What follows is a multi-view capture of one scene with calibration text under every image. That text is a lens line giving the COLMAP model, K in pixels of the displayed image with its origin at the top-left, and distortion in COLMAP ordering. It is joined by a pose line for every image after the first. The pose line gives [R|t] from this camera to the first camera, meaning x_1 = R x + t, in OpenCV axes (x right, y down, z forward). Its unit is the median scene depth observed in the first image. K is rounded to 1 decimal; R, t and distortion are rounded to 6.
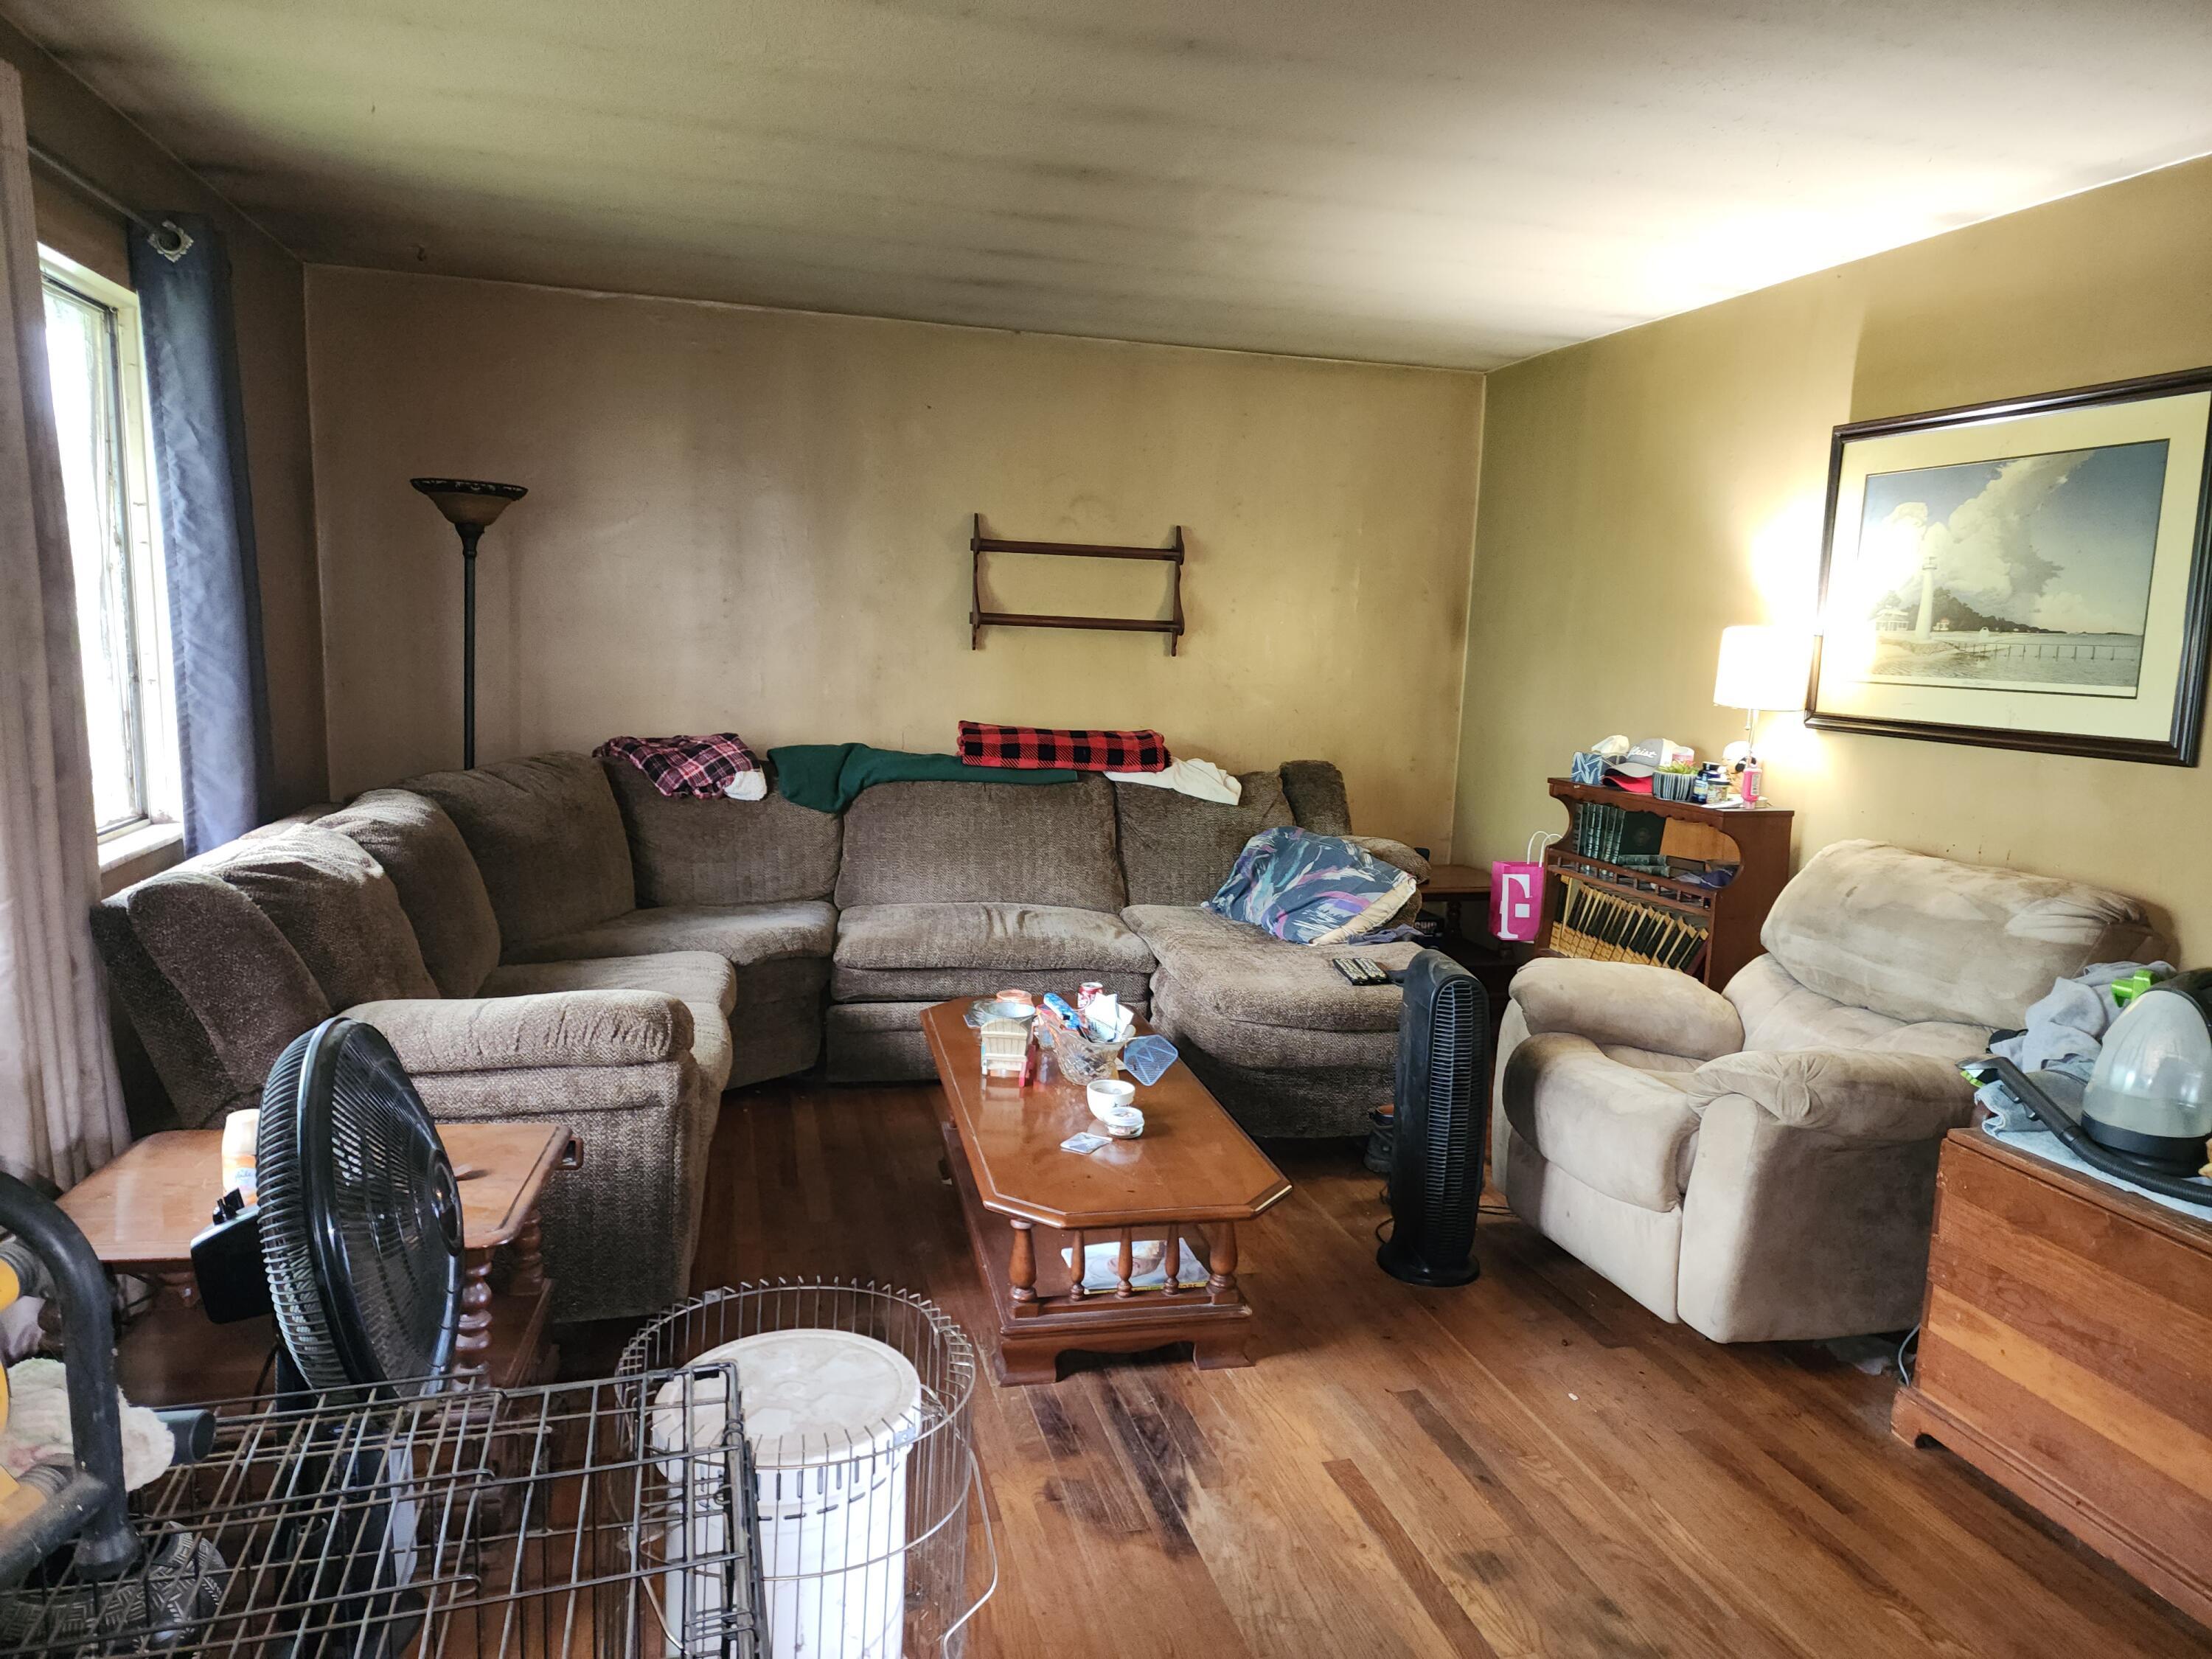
lens RADIAL K [[1471.6, 0, 1104.0], [0, 1471.6, 842.8], [0, 0, 1]] dist [0.043742, -0.021946]
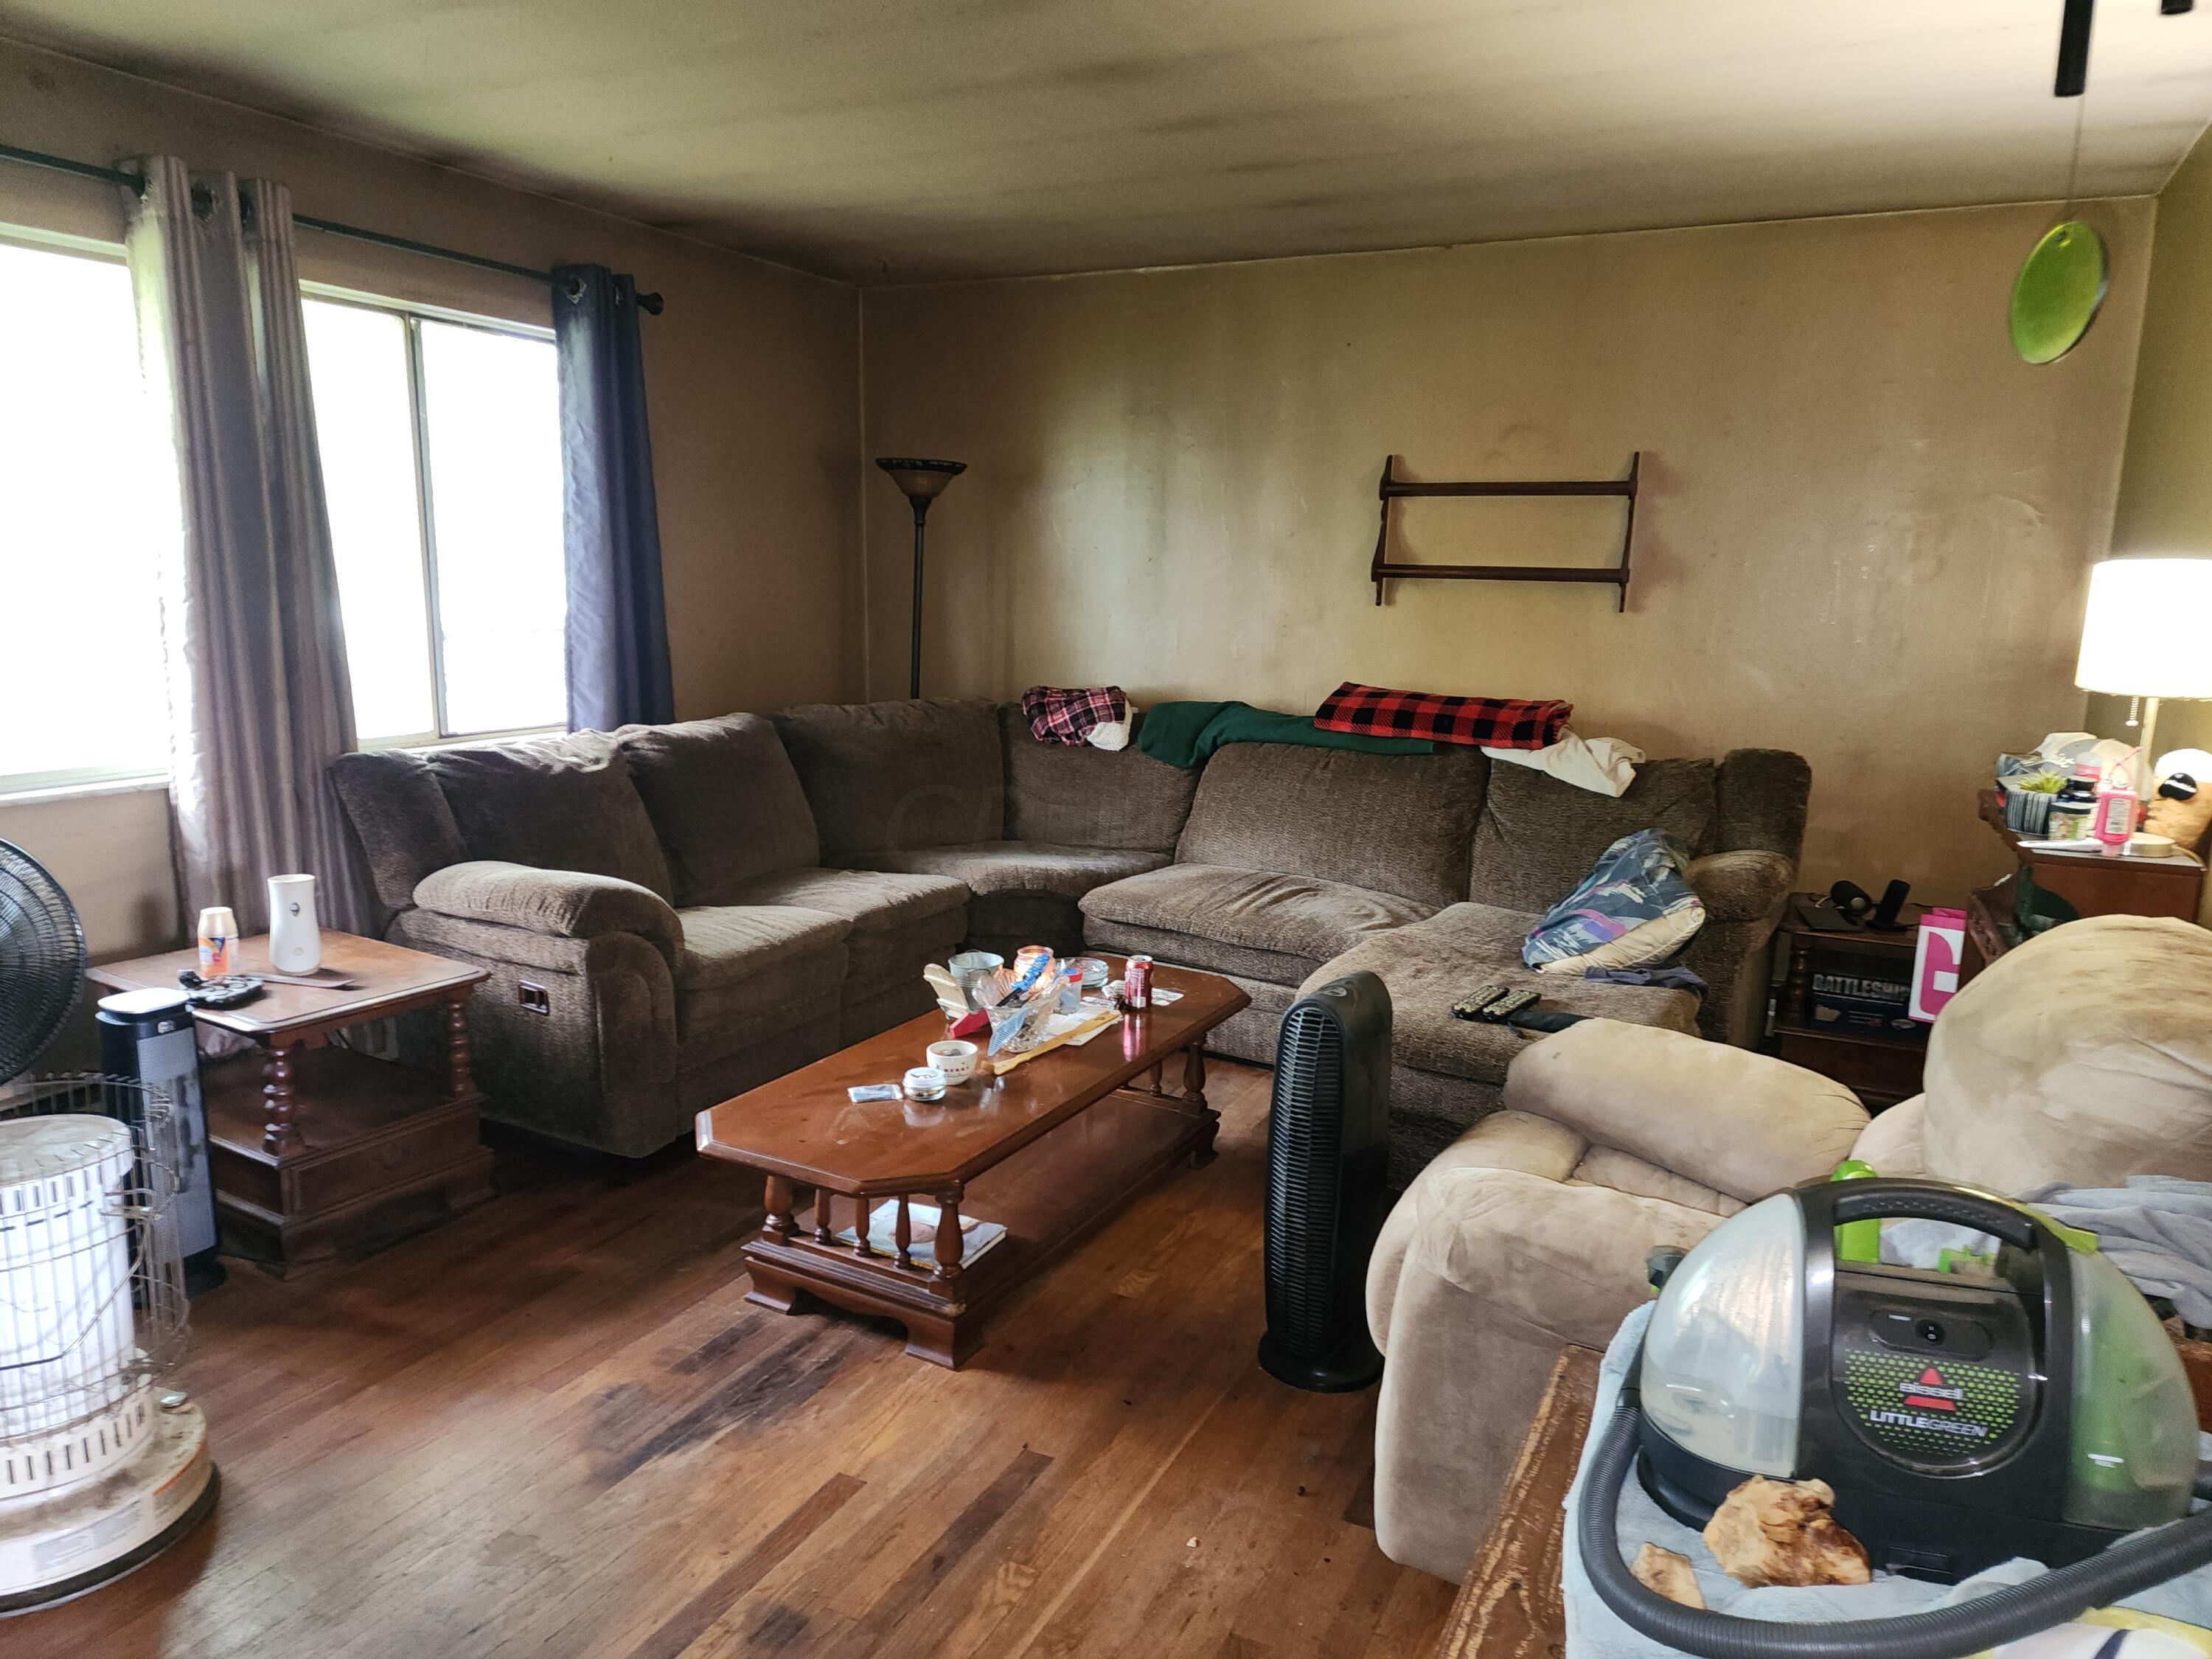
lens RADIAL K [[1471.6, 0, 1106.5], [0, 1471.6, 837.5], [0, 0, 1]] dist [0.043742, -0.021946]
pose [[0.742622, 0.102312, -0.661850, 0.441268], [-0.097202, 0.994263, 0.044633, -0.013465], [0.662620, 0.031188, 0.748307, 0.225593]]
